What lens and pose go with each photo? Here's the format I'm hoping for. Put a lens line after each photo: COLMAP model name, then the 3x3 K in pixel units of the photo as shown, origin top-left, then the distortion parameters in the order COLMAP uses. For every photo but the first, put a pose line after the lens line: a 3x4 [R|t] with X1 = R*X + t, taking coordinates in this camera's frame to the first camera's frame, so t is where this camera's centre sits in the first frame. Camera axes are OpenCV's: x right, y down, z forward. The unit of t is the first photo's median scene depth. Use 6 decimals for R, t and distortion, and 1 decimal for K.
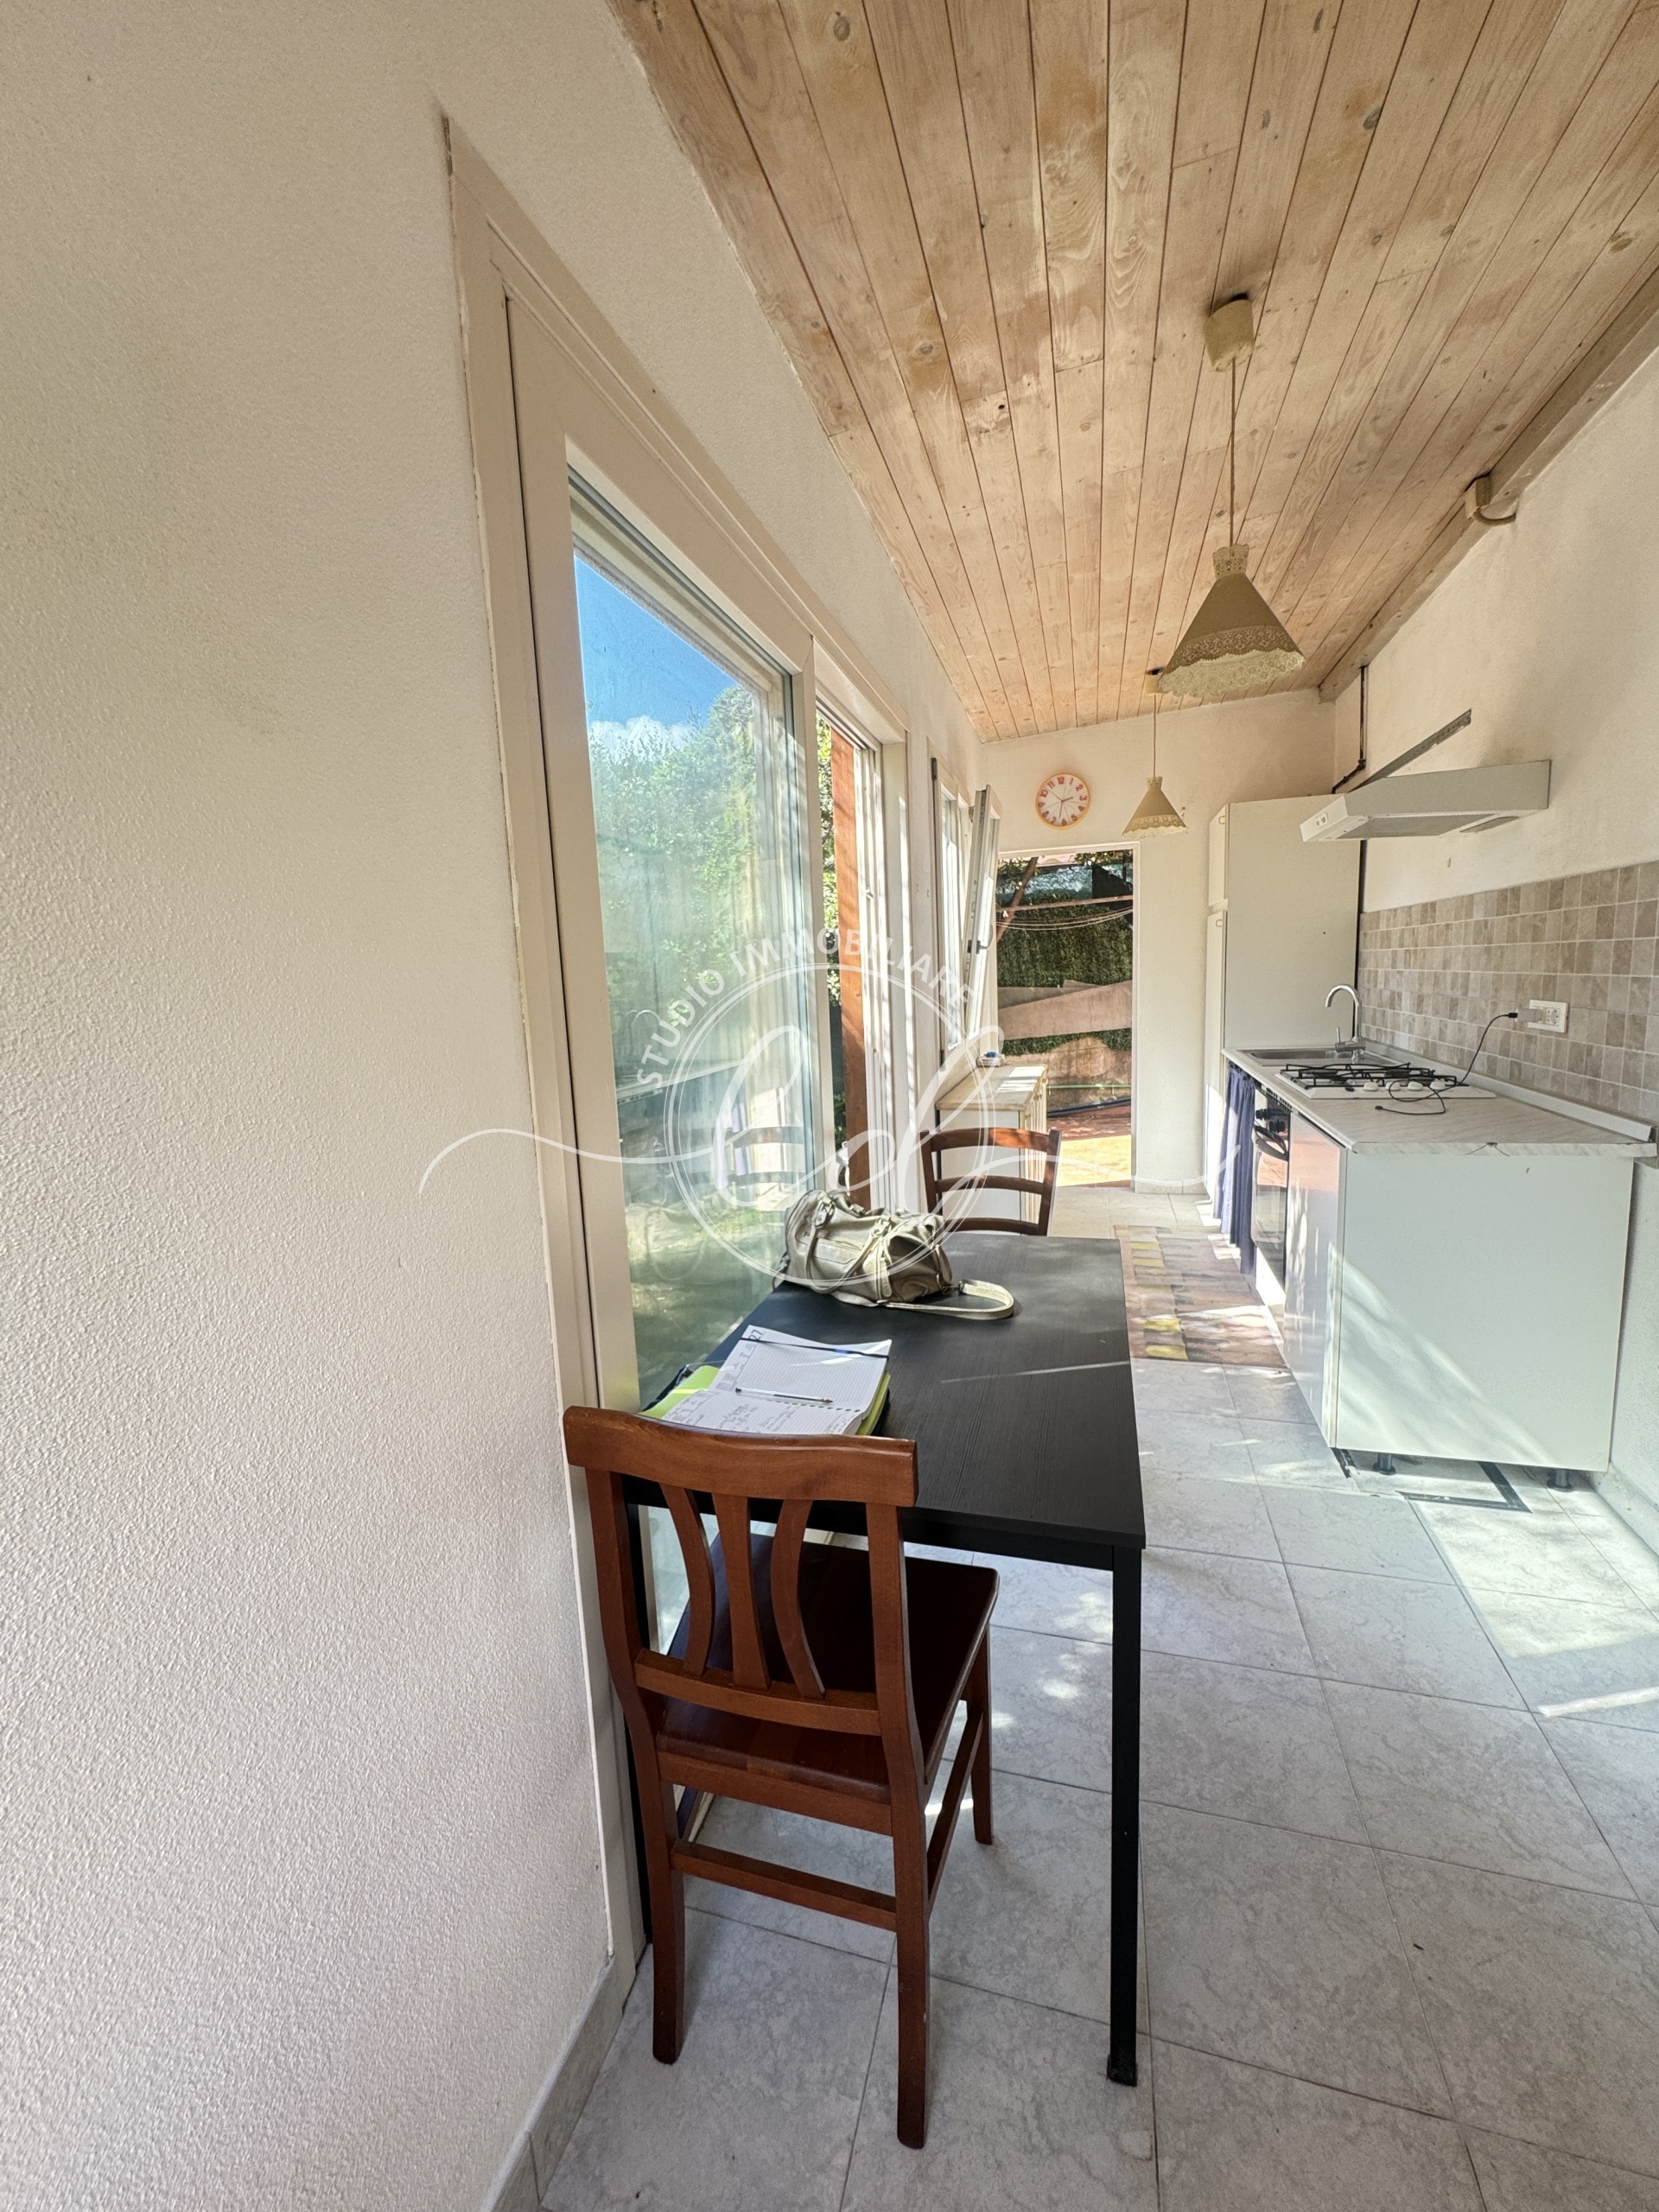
lens RADIAL K [[887.5, 0, 828.3], [0, 887.5, 1108.5], [0, 0, 1]] dist [-0.004047, 0.000708]
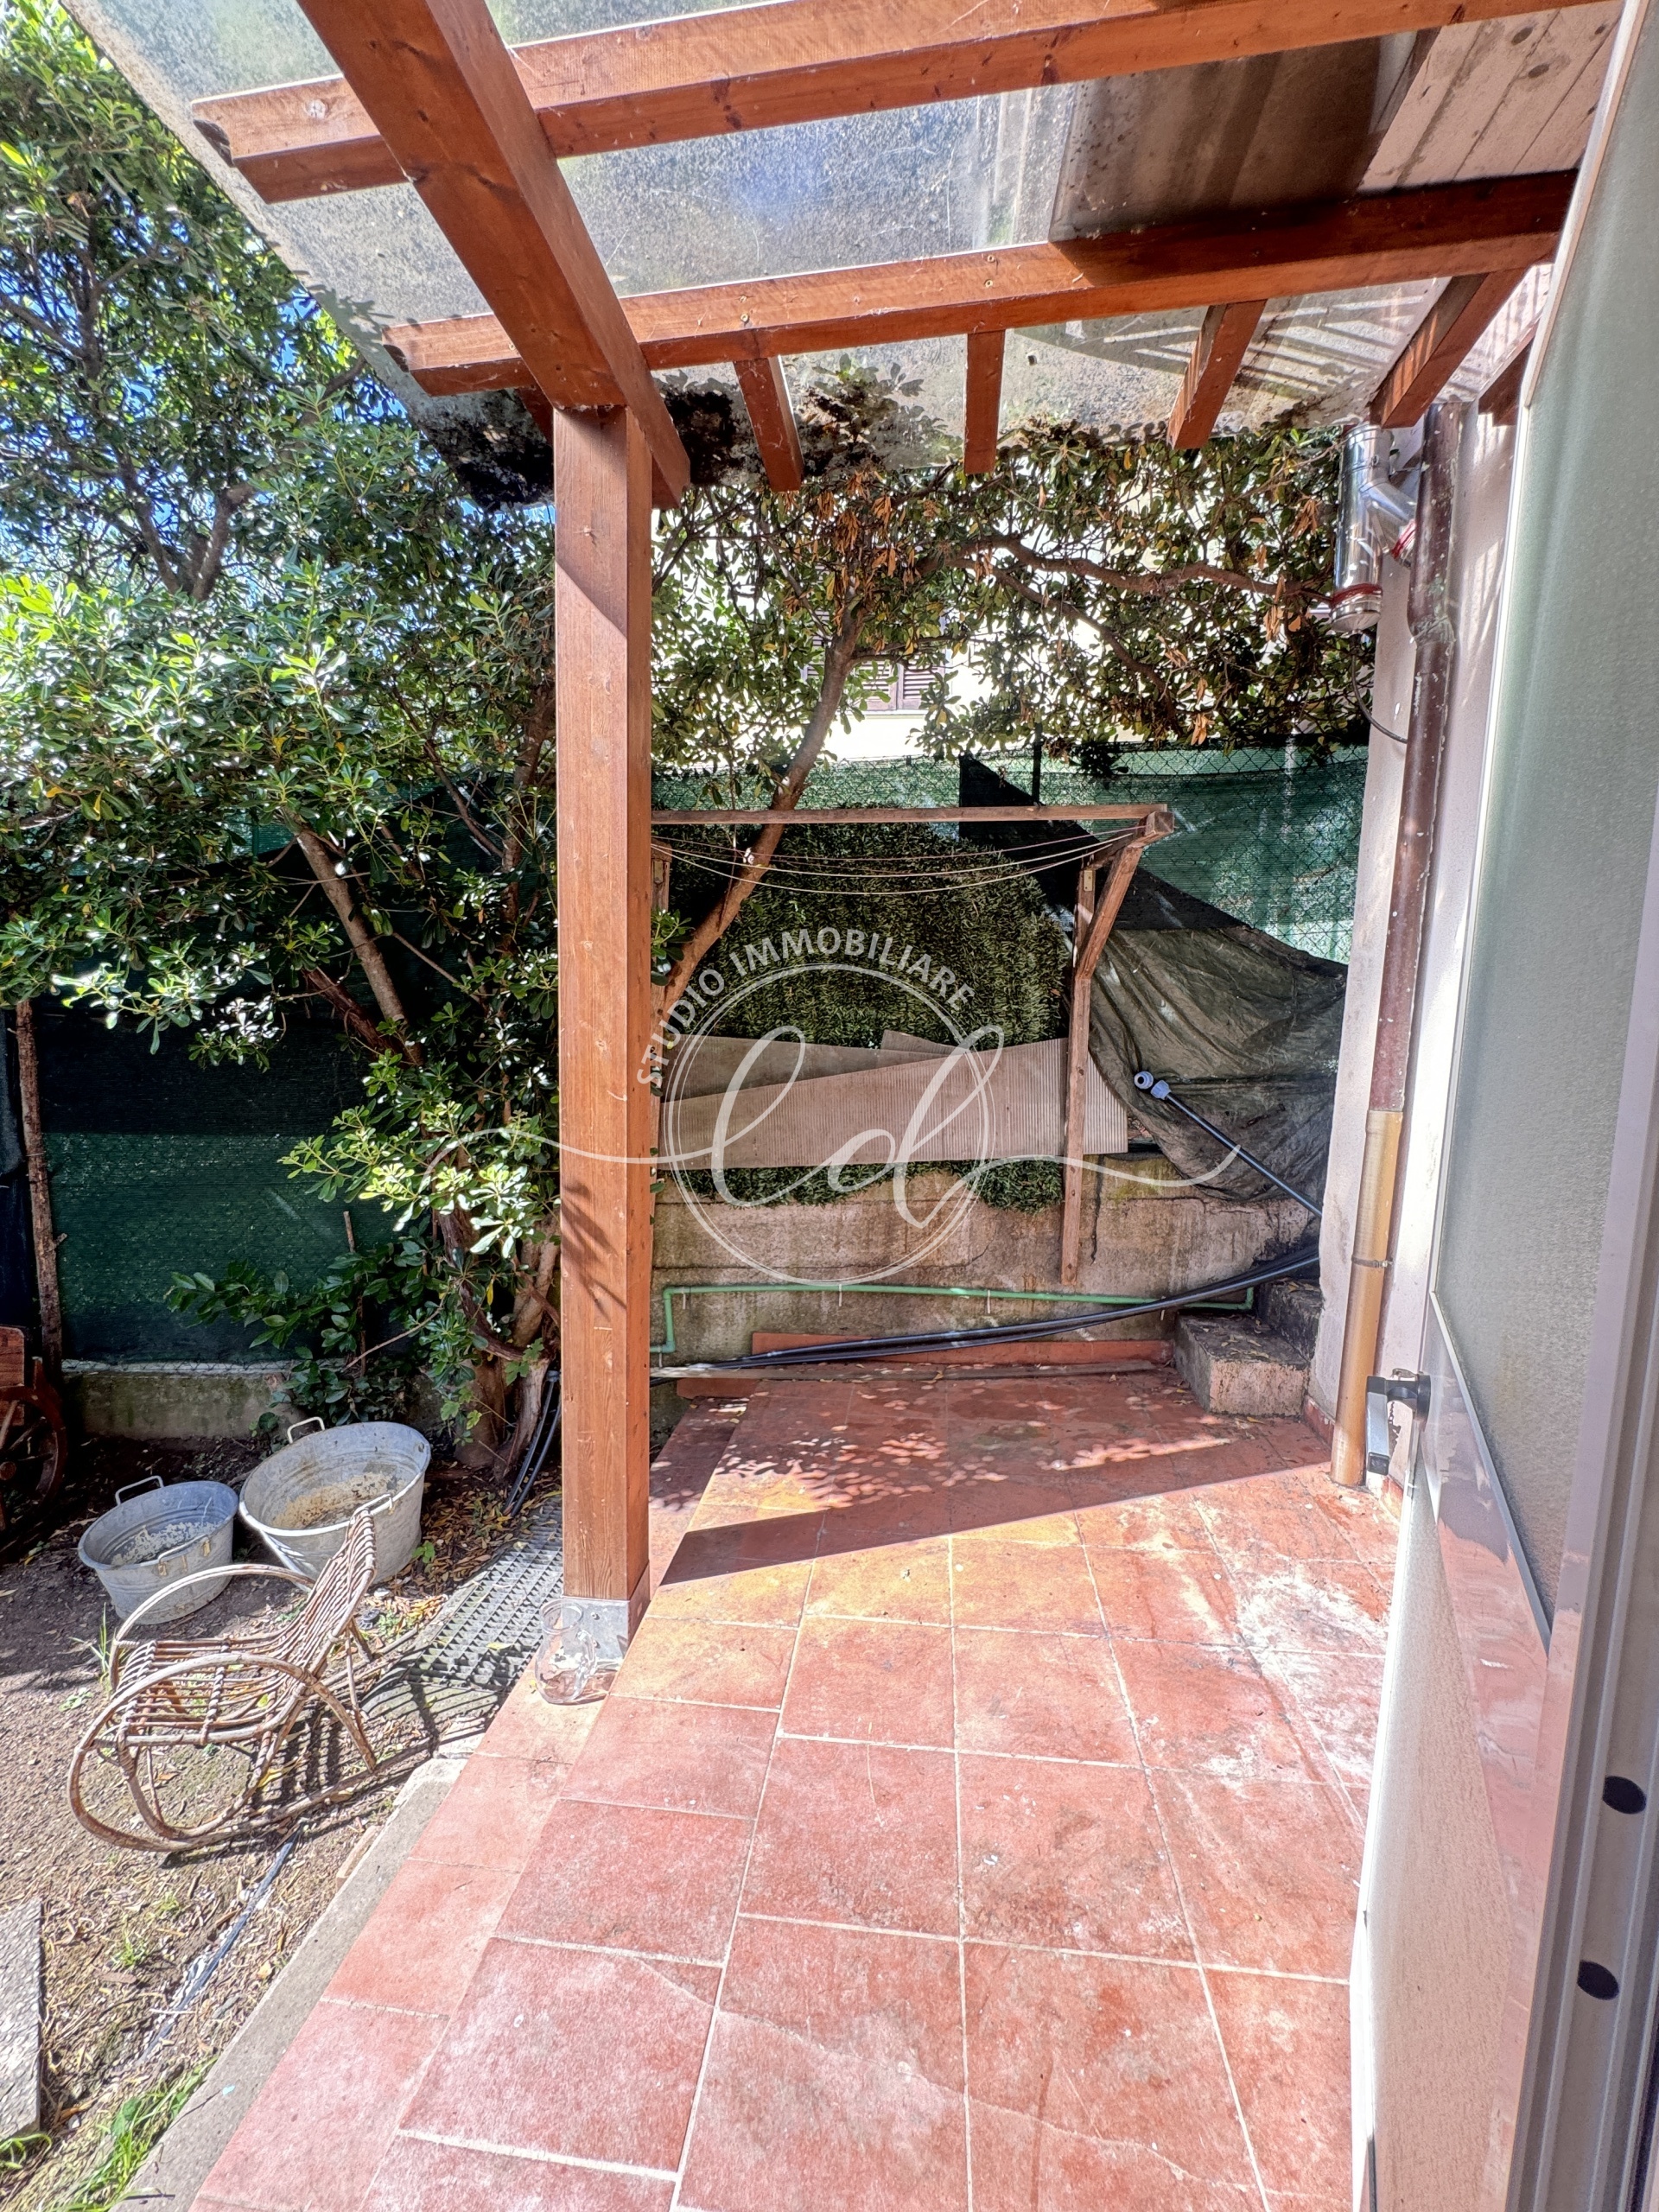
lens RADIAL K [[887.5, 0, 837.4], [0, 887.5, 1109.6], [0, 0, 1]] dist [-0.004047, 0.000708]
pose [[0.981729, 0.048370, 0.184034, 0.463296], [-0.041348, 0.998270, -0.041811, -0.245533], [-0.185738, 0.033437, 0.982030, 1.633922]]
